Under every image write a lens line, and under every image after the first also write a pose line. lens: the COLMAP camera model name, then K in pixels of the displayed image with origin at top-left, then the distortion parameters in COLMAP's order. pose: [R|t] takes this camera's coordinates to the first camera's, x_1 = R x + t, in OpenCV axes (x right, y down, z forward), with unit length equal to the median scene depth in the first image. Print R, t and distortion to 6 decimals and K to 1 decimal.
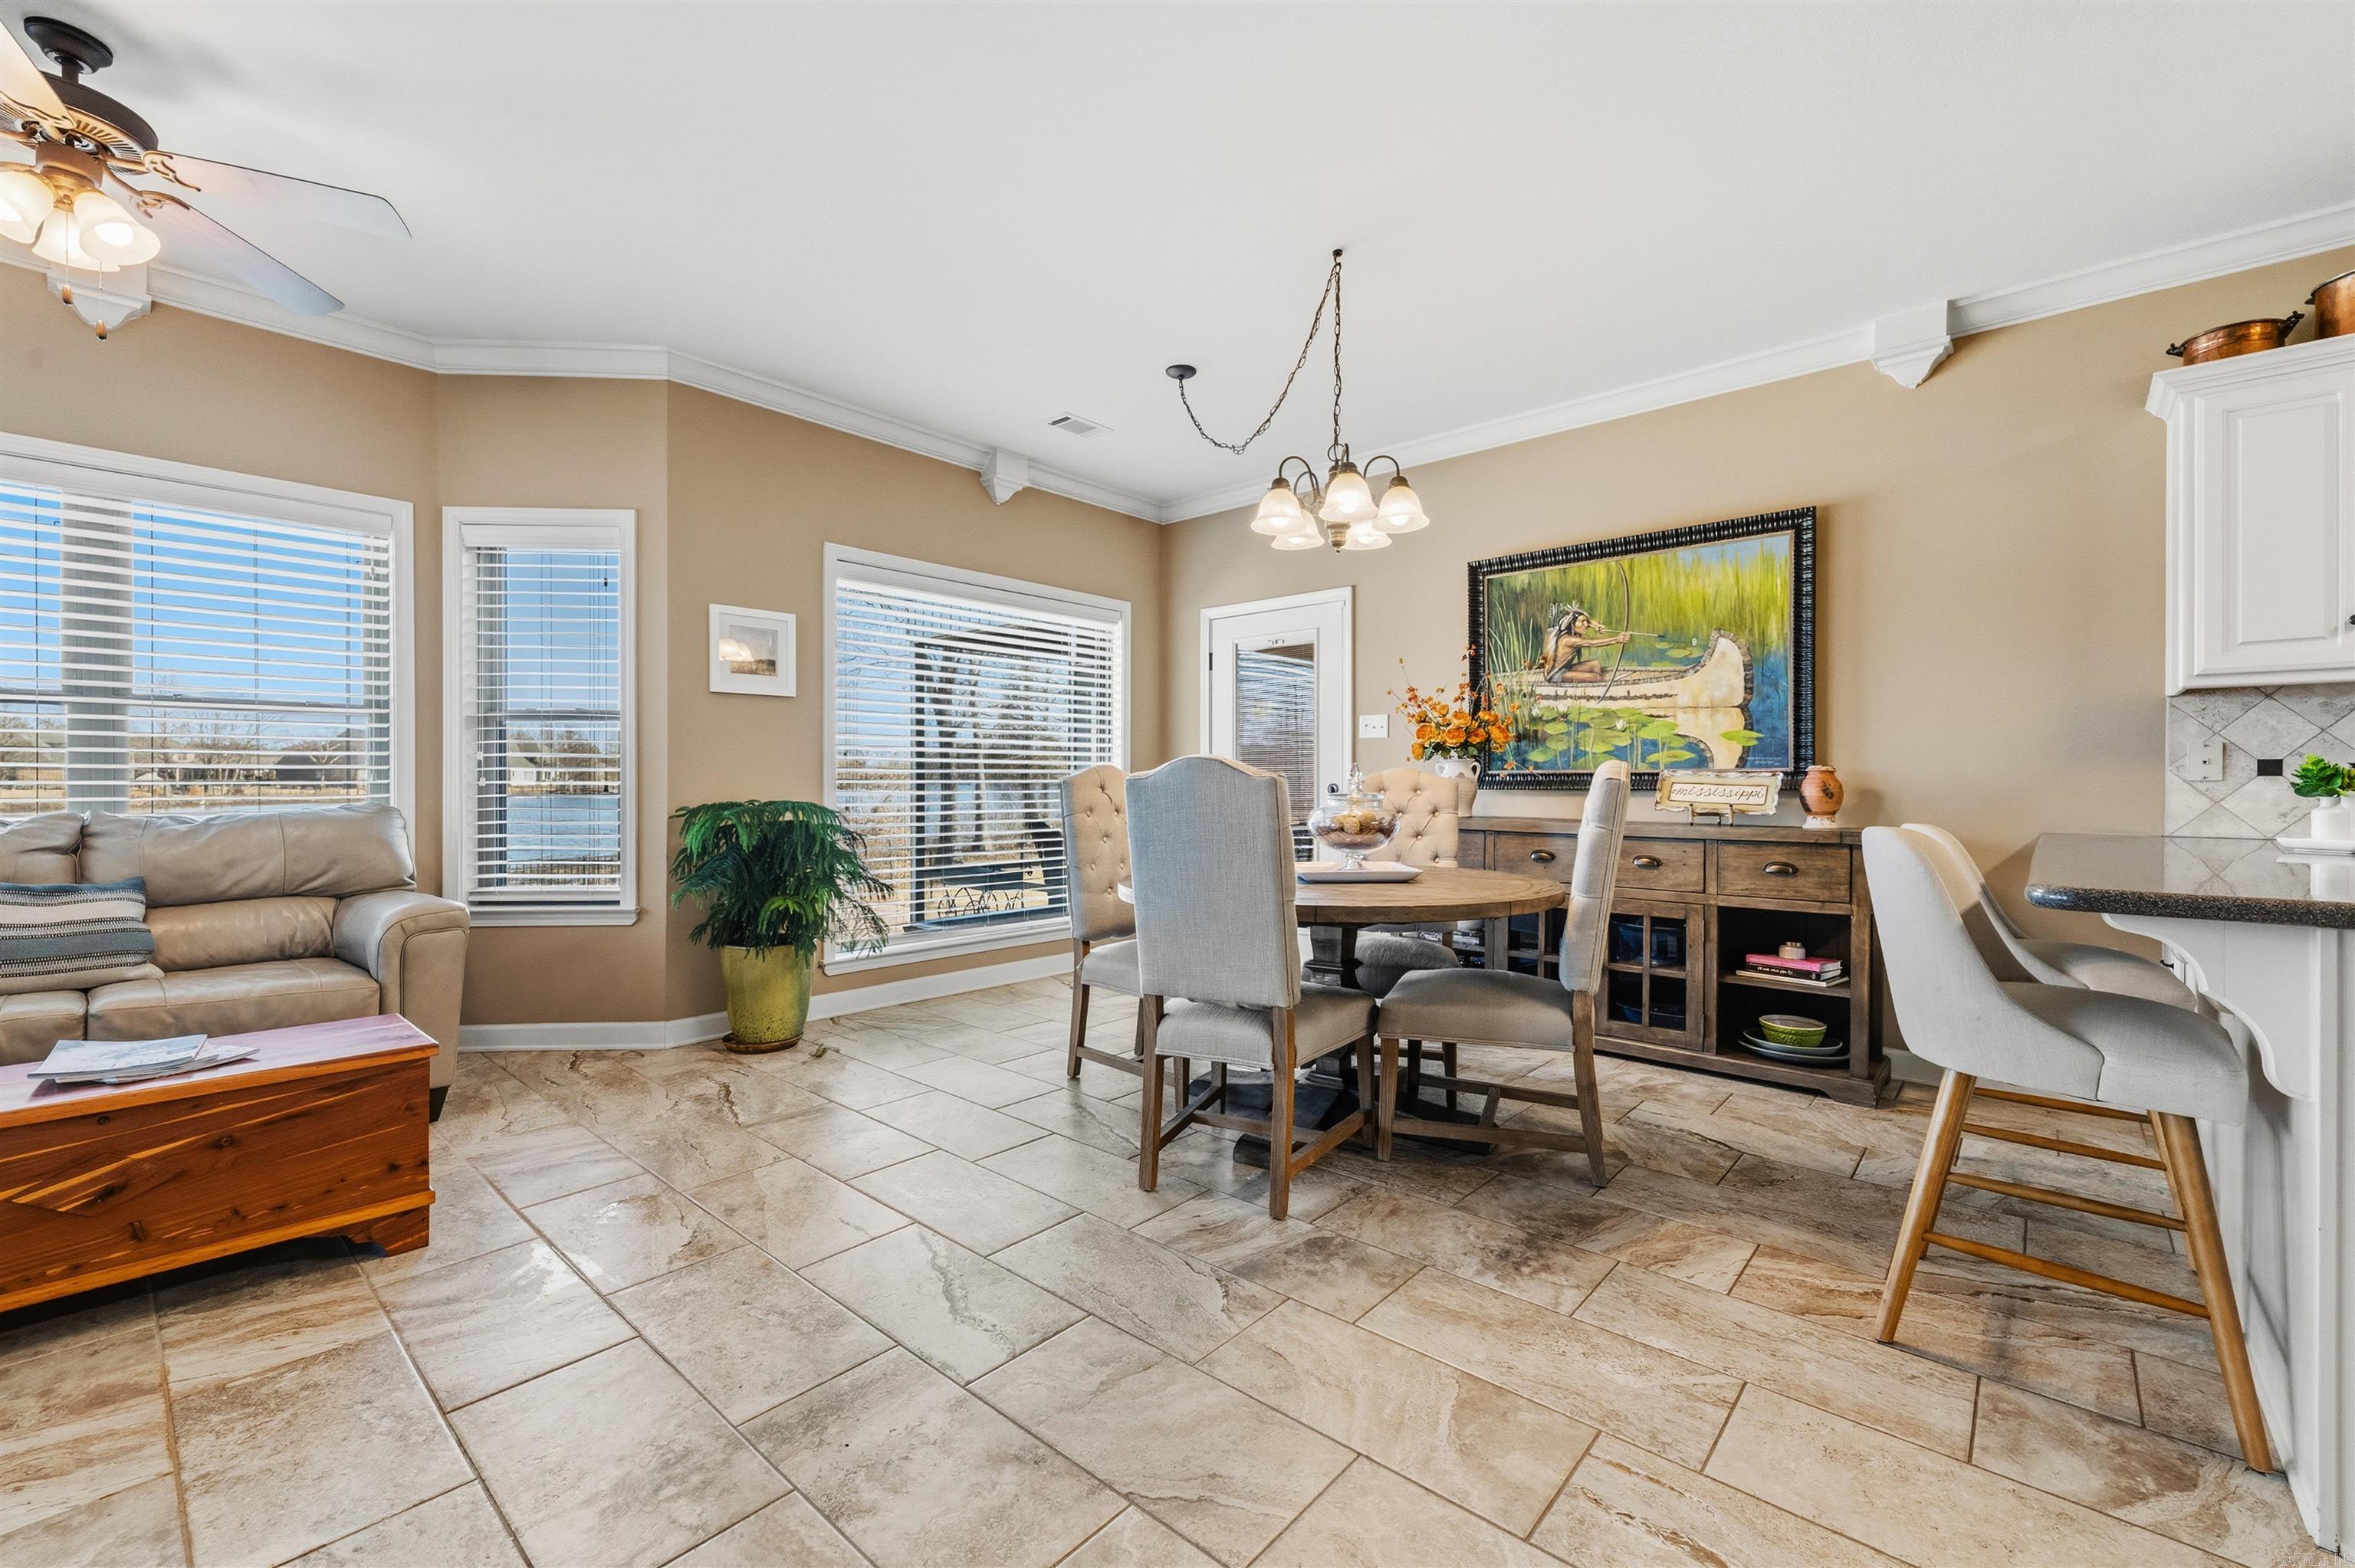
lens RADIAL K [[967.4, 0, 1164.3], [0, 967.4, 793.2], [0, 0, 1]] dist [0.003335, -0.001123]
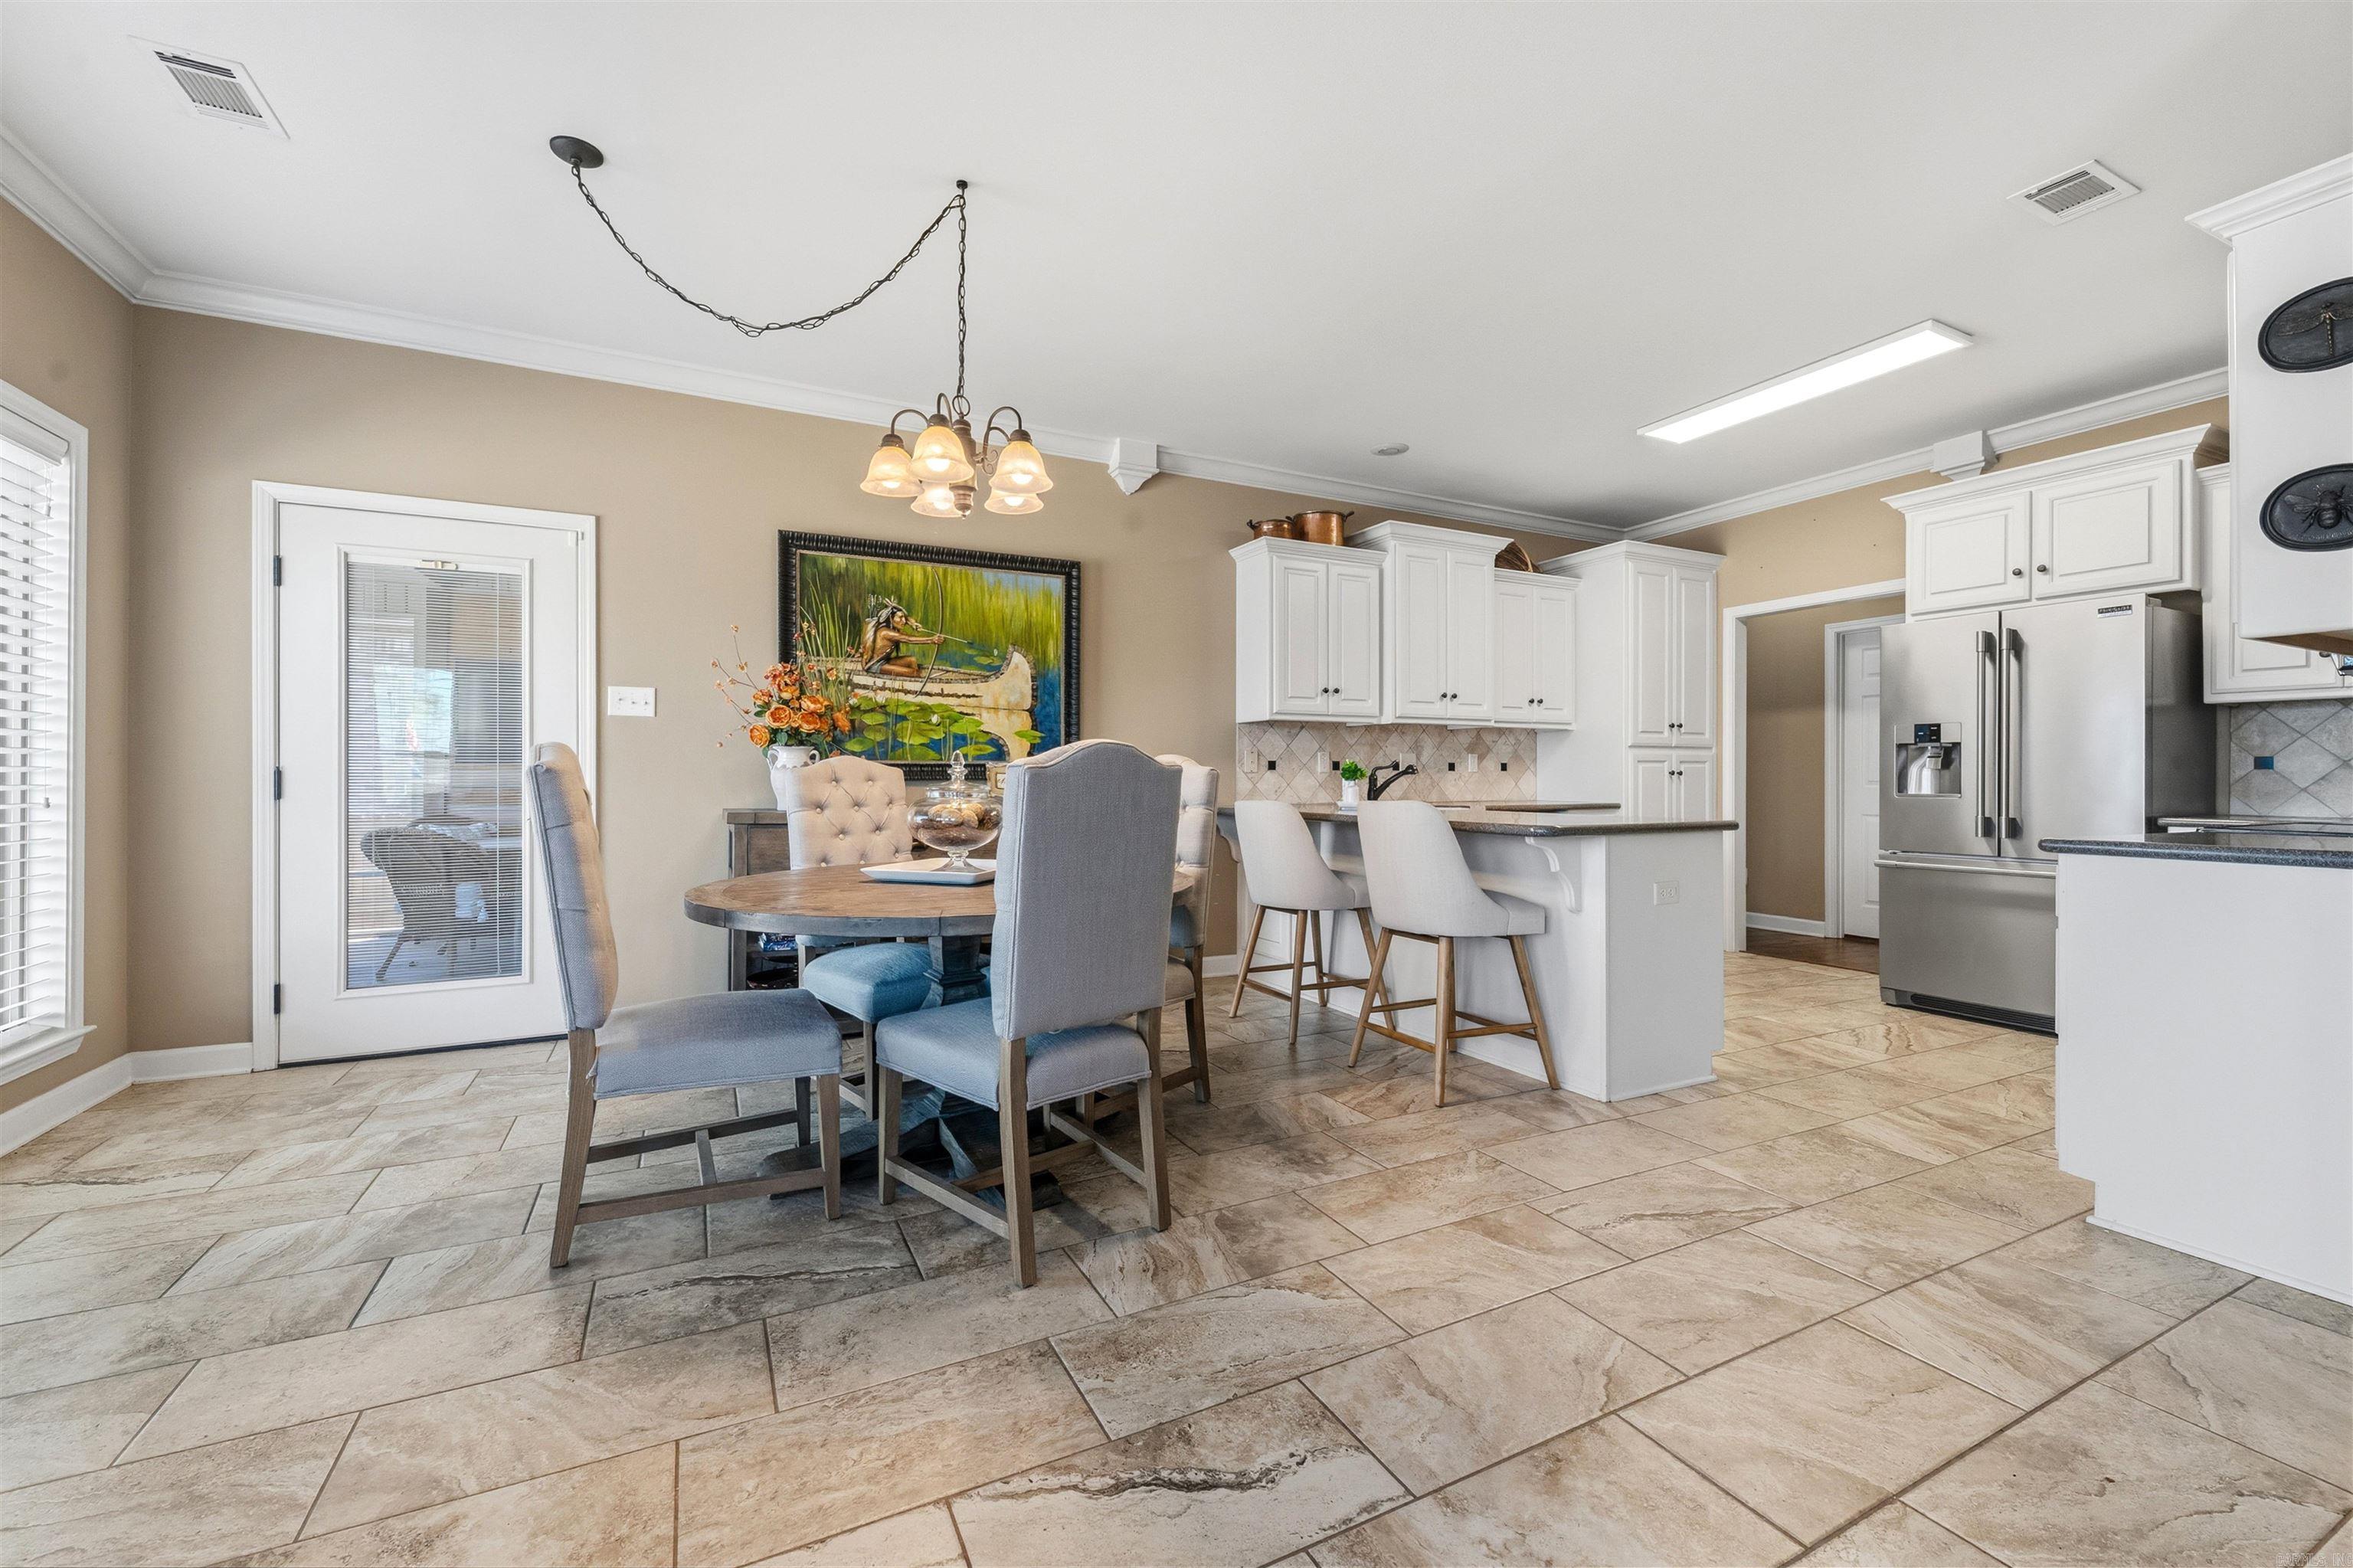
lens RADIAL K [[966.7, 0, 1158.4], [0, 966.7, 778.5], [0, 0, 1]] dist [0.003335, -0.001123]
pose [[0.360819, -0.001024, 0.932635, -0.480069], [0.010866, 0.999936, -0.003106, 0.001277], [-0.932573, 0.011255, 0.360807, 0.412529]]
